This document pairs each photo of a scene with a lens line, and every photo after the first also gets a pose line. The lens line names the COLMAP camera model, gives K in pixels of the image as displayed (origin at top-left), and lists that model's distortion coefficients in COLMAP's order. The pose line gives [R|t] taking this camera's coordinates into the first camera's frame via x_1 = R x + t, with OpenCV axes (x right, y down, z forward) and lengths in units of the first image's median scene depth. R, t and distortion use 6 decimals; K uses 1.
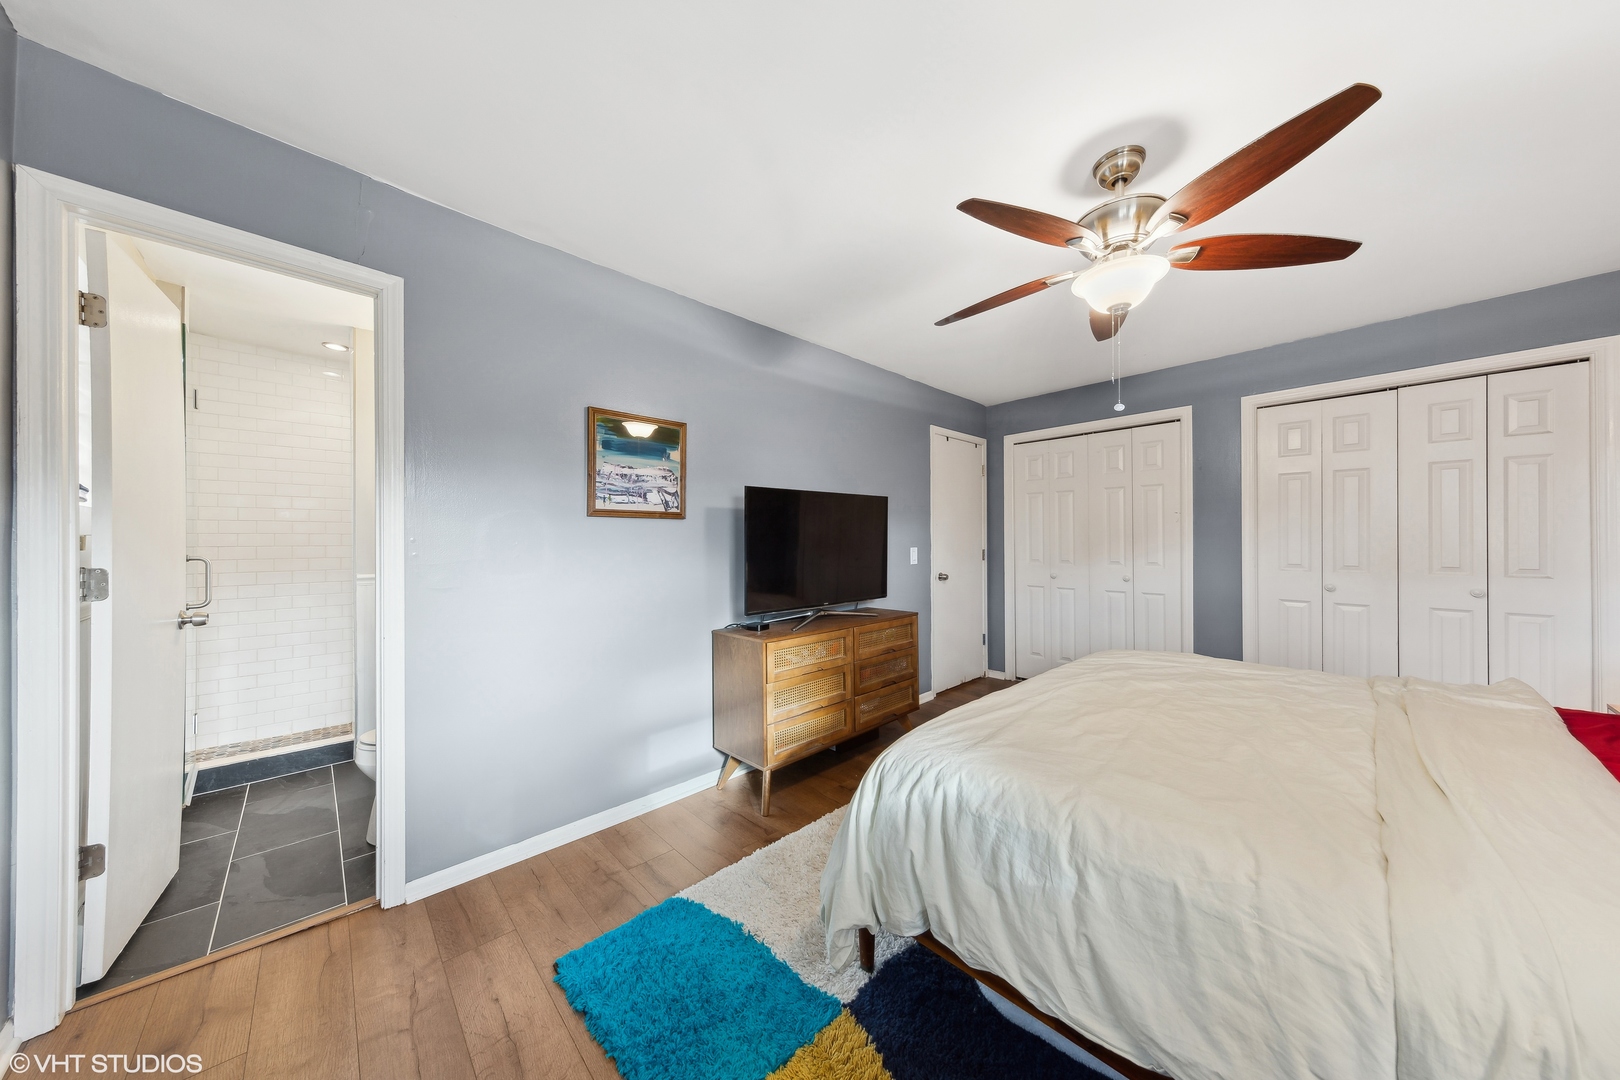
lens RADIAL K [[529.6, 0, 812.5], [0, 529.6, 541.2], [0, 0, 1]] dist [0.006652, -0.000069]
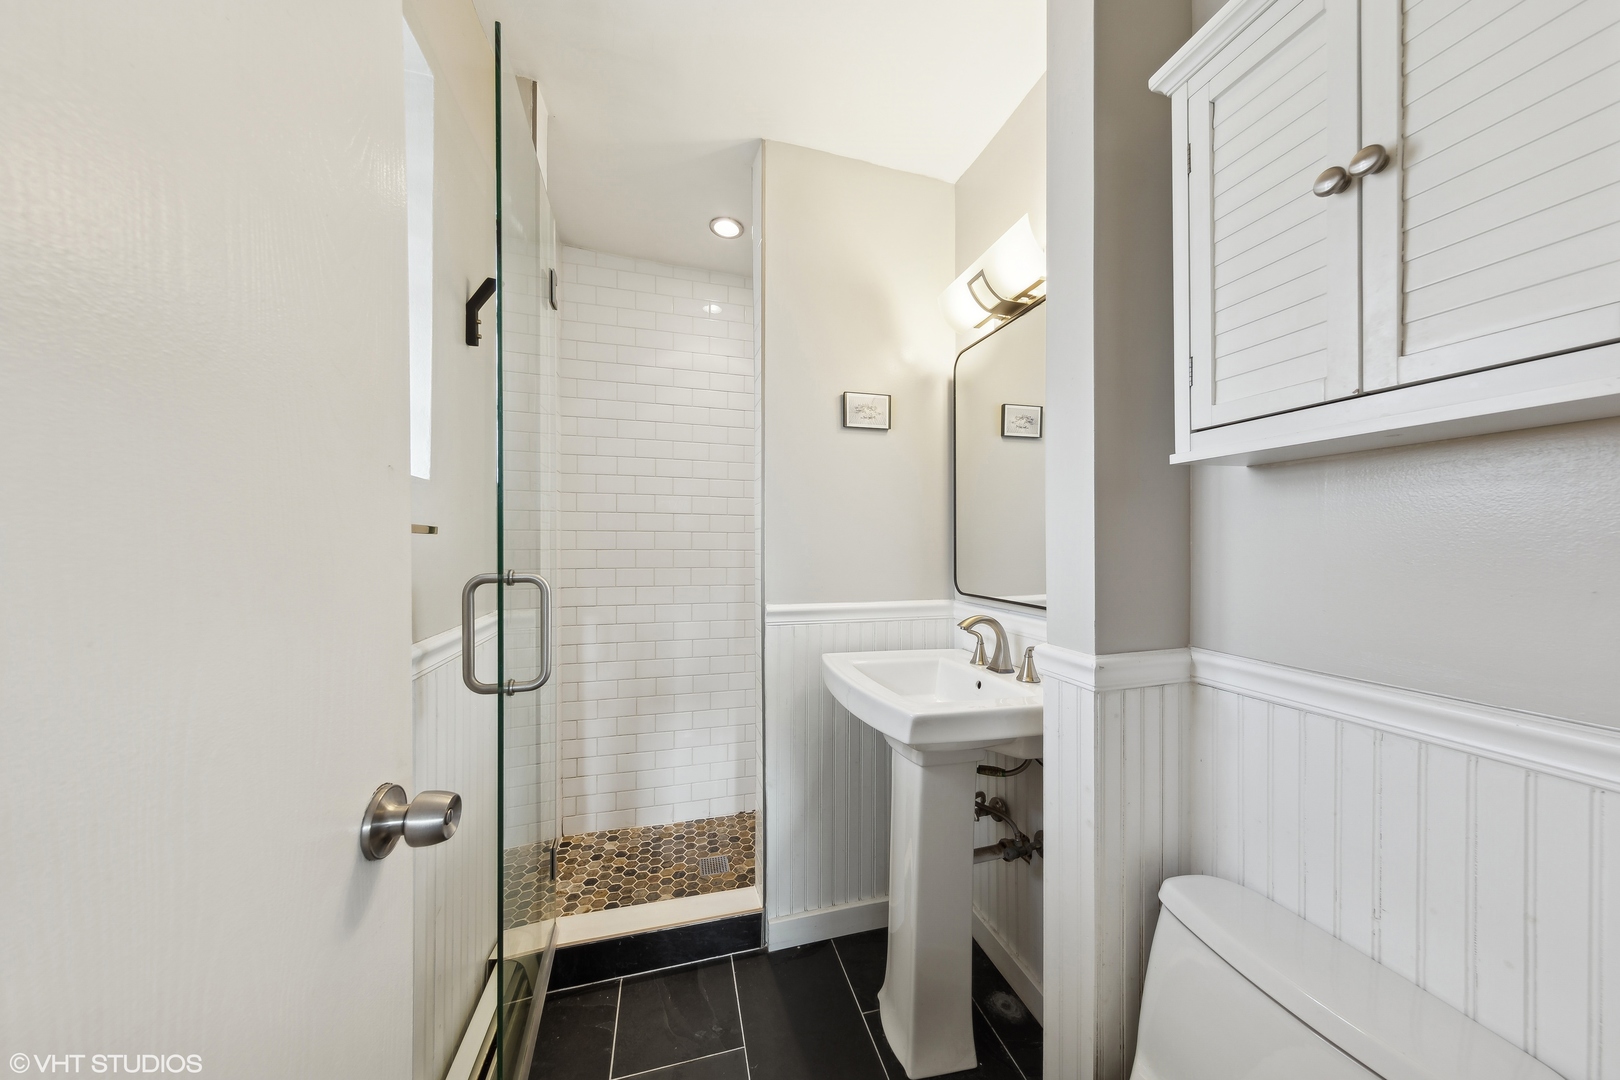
lens RADIAL K [[534.5, 0, 819.0], [0, 534.5, 557.4], [0, 0, 1]] dist [0.005932, -0.000251]
pose [[0.881024, 0.002002, -0.473067, -0.539428], [-0.000567, 0.999995, 0.003175, 0.014312], [0.473071, -0.002529, 0.881021, 0.536025]]
